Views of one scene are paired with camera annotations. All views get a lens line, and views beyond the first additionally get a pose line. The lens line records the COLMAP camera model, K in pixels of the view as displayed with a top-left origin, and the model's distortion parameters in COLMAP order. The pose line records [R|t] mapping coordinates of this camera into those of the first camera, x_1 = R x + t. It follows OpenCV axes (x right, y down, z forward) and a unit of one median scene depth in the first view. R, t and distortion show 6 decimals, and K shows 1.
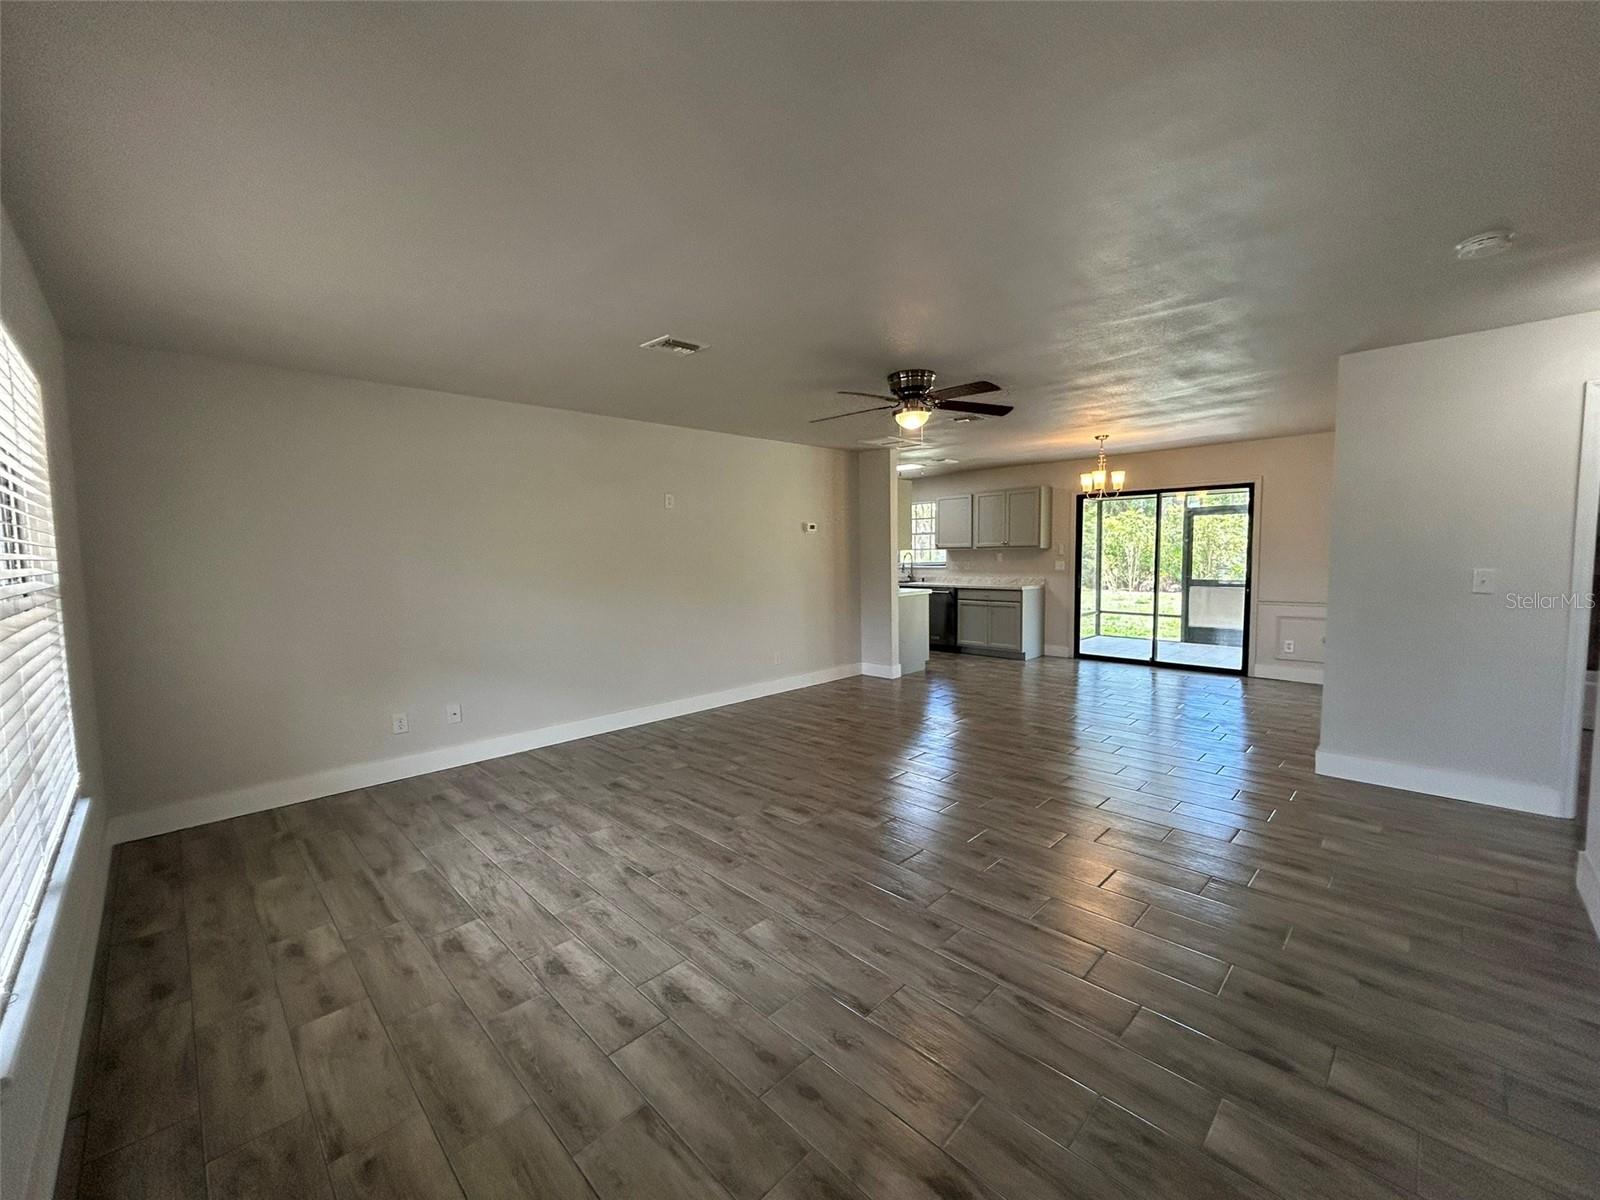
lens RADIAL K [[644.5, 0, 796.8], [0, 644.5, 595.4], [0, 0, 1]] dist [-0.001461, 0.000679]
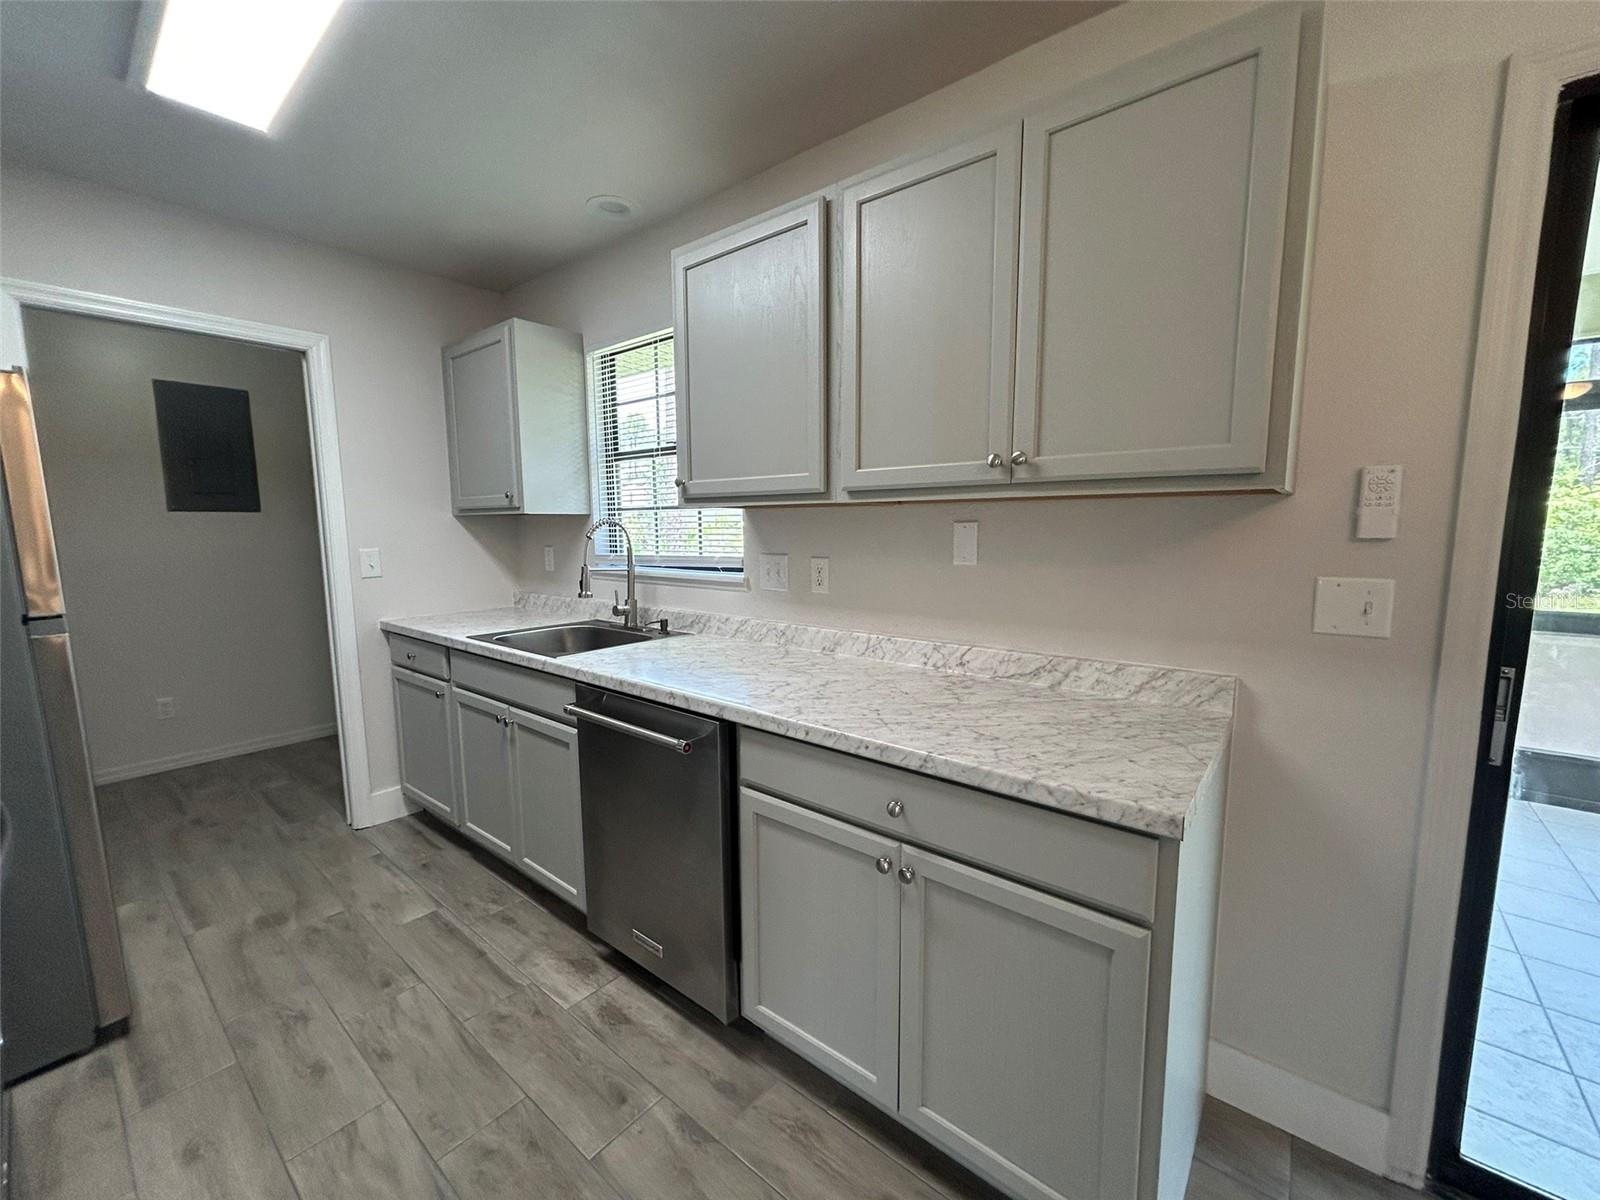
lens RADIAL K [[644.5, 0, 798.6], [0, 644.5, 598.6], [0, 0, 1]] dist [-0.001461, 0.000679]
pose [[0.994054, -0.004192, 0.108804, 0.528519], [-0.001189, 0.998781, 0.049346, -0.114739], [-0.108879, -0.049182, 0.992838, 1.763222]]
